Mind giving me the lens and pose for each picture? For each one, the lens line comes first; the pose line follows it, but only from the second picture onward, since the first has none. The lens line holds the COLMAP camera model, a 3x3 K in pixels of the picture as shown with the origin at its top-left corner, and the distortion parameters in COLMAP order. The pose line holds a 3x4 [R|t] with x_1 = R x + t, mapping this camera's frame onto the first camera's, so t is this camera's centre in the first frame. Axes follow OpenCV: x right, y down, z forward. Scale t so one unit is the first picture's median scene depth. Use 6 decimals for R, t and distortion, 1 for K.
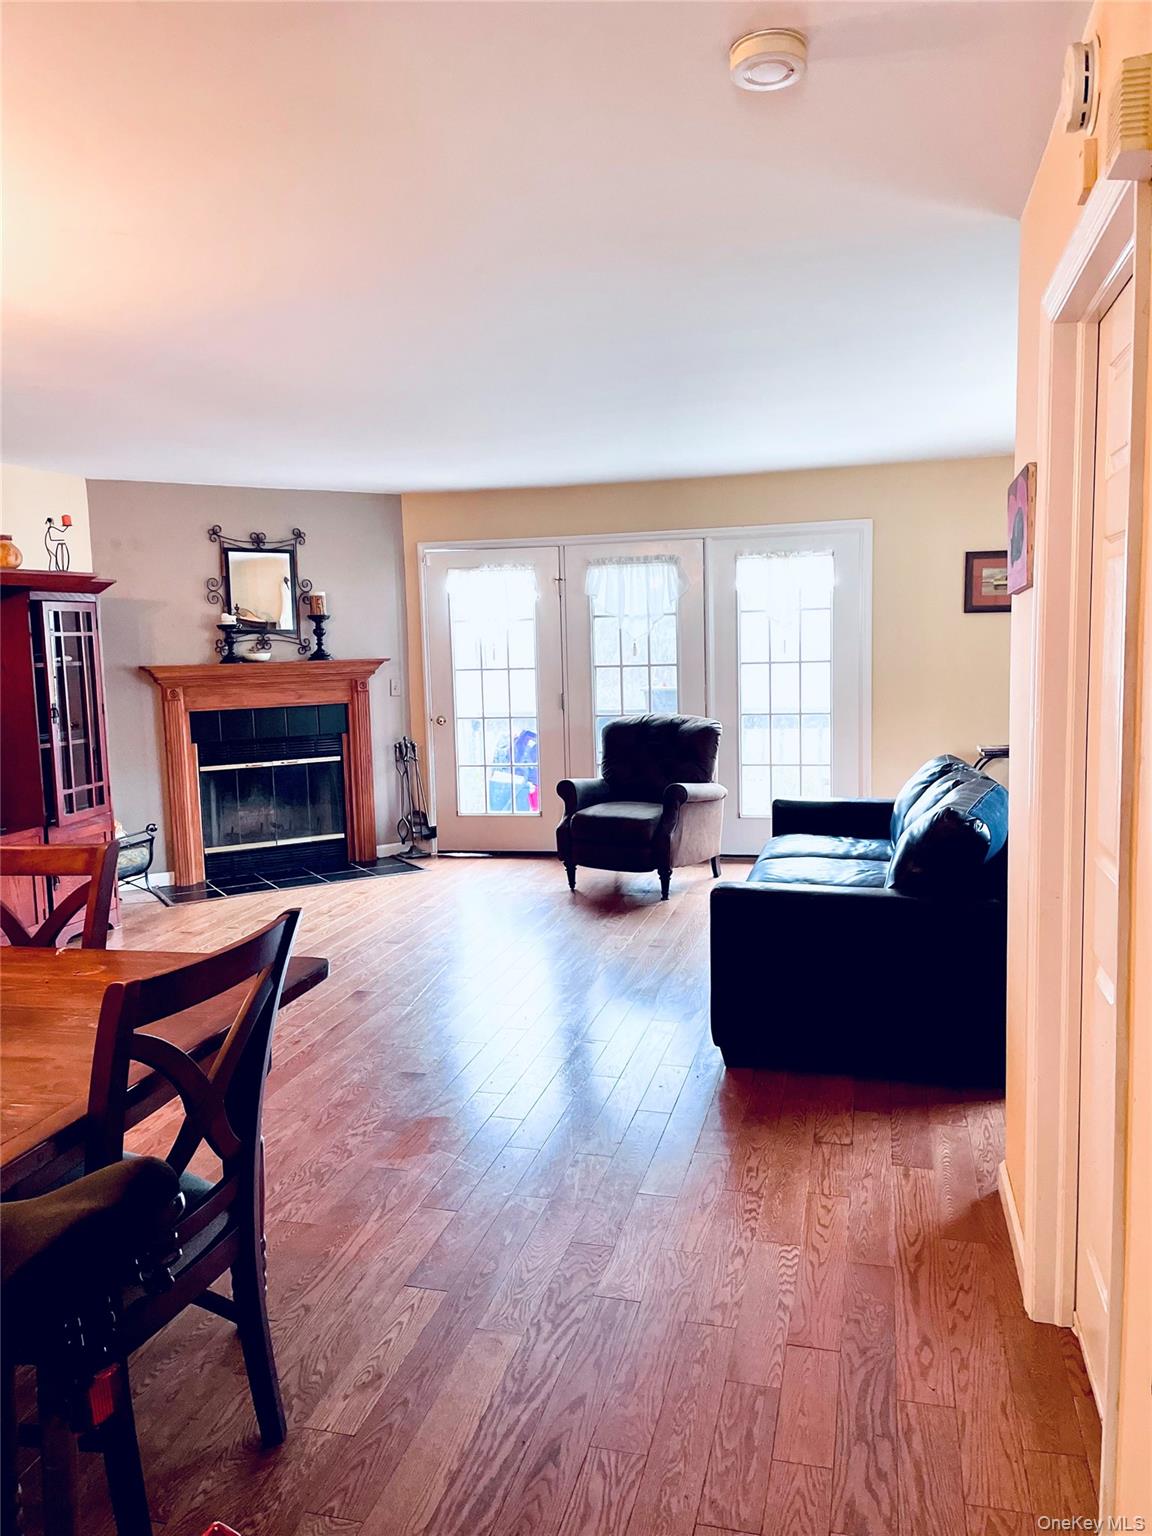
lens RADIAL K [[1144.6, 0, 587.7], [0, 1144.6, 771.0], [0, 0, 1]] dist [0.052192, -0.066287]
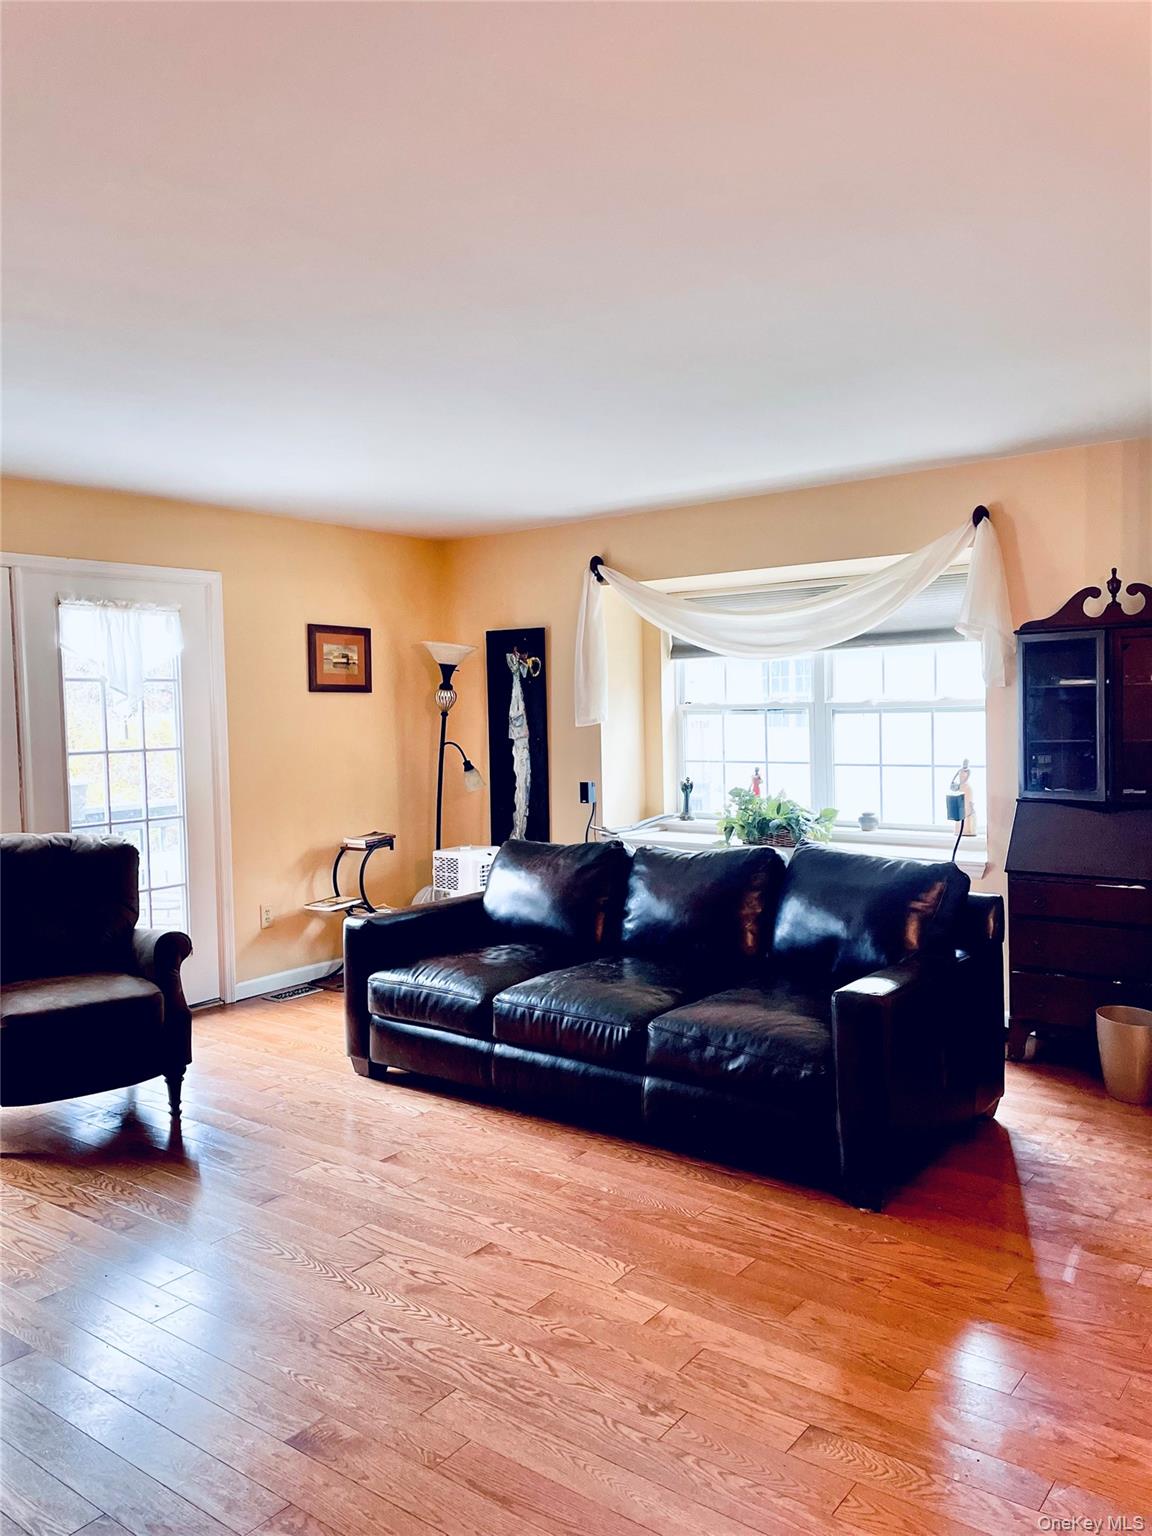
lens RADIAL K [[1144.6, 0, 586.2], [0, 1144.6, 765.6], [0, 0, 1]] dist [0.052192, -0.066287]
pose [[0.390182, -0.028031, 0.920311, -0.383820], [0.117575, 0.992870, -0.019607, -0.037482], [-0.913200, 0.115855, 0.390695, 0.449049]]
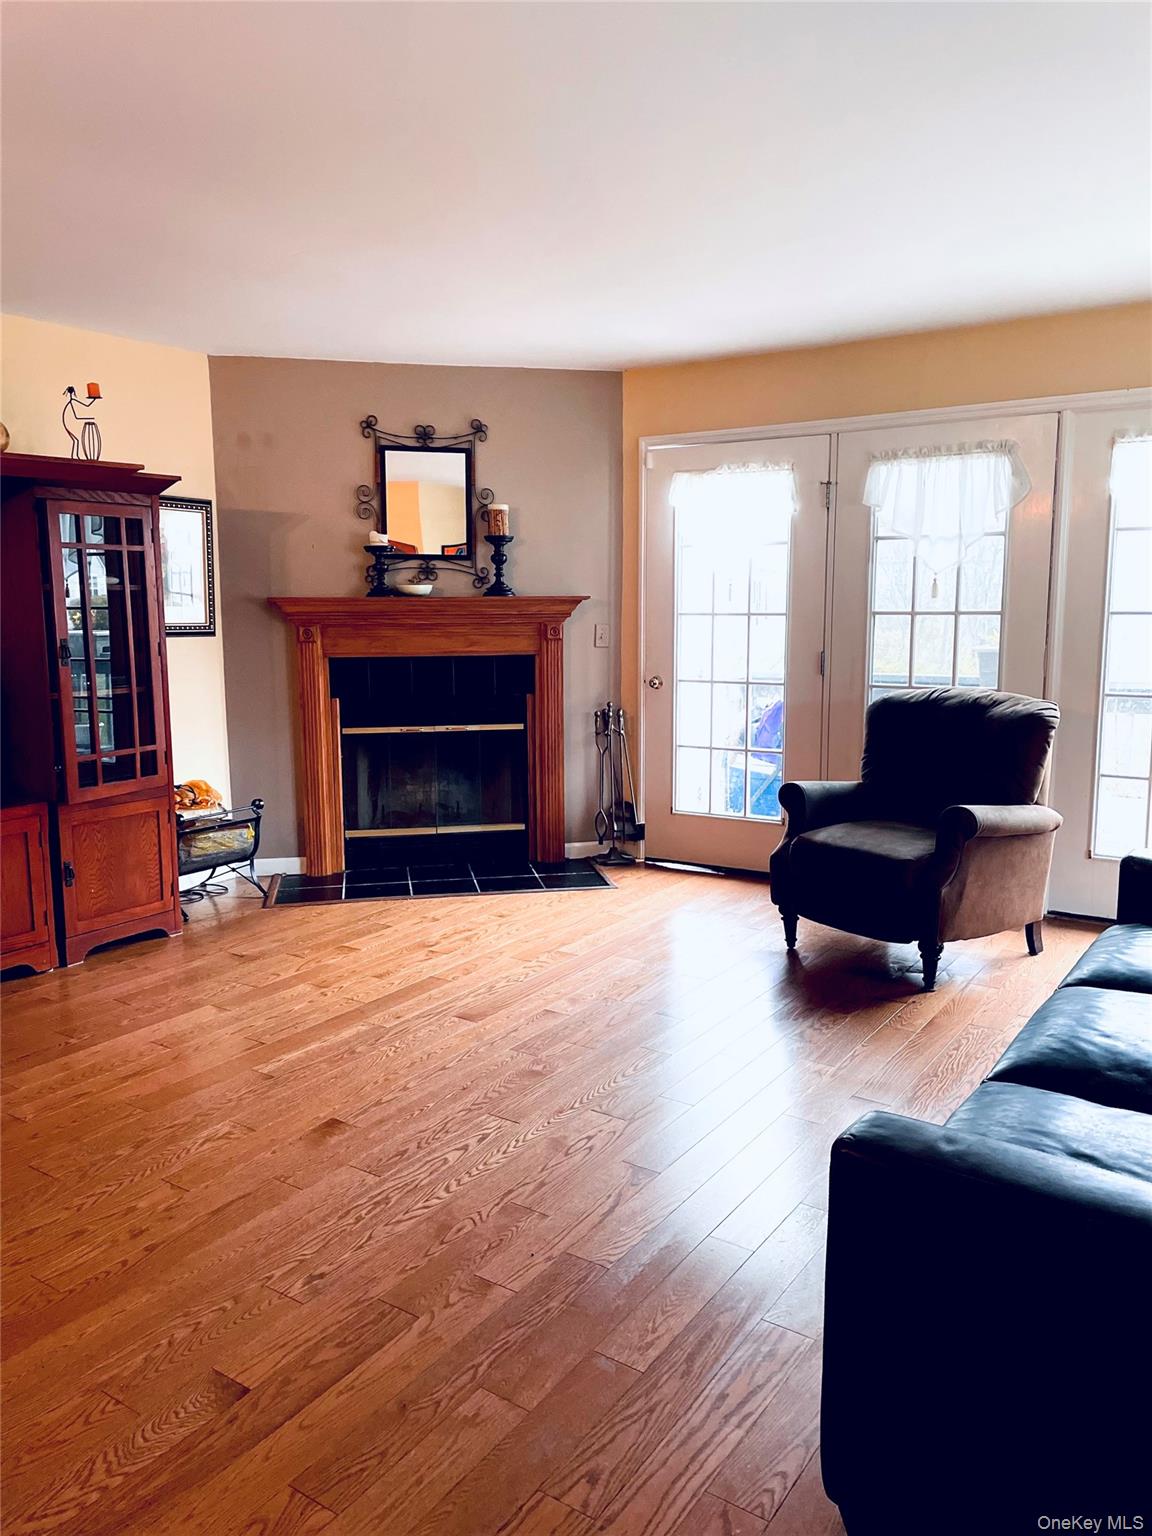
lens RADIAL K [[1144.6, 0, 569.3], [0, 1144.6, 769.9], [0, 0, 1]] dist [0.052192, -0.066287]
pose [[0.938332, 0.071645, -0.338231, 0.076790], [-0.058276, 0.997071, 0.049531, -0.022861], [0.340789, -0.026766, 0.939759, 0.309289]]
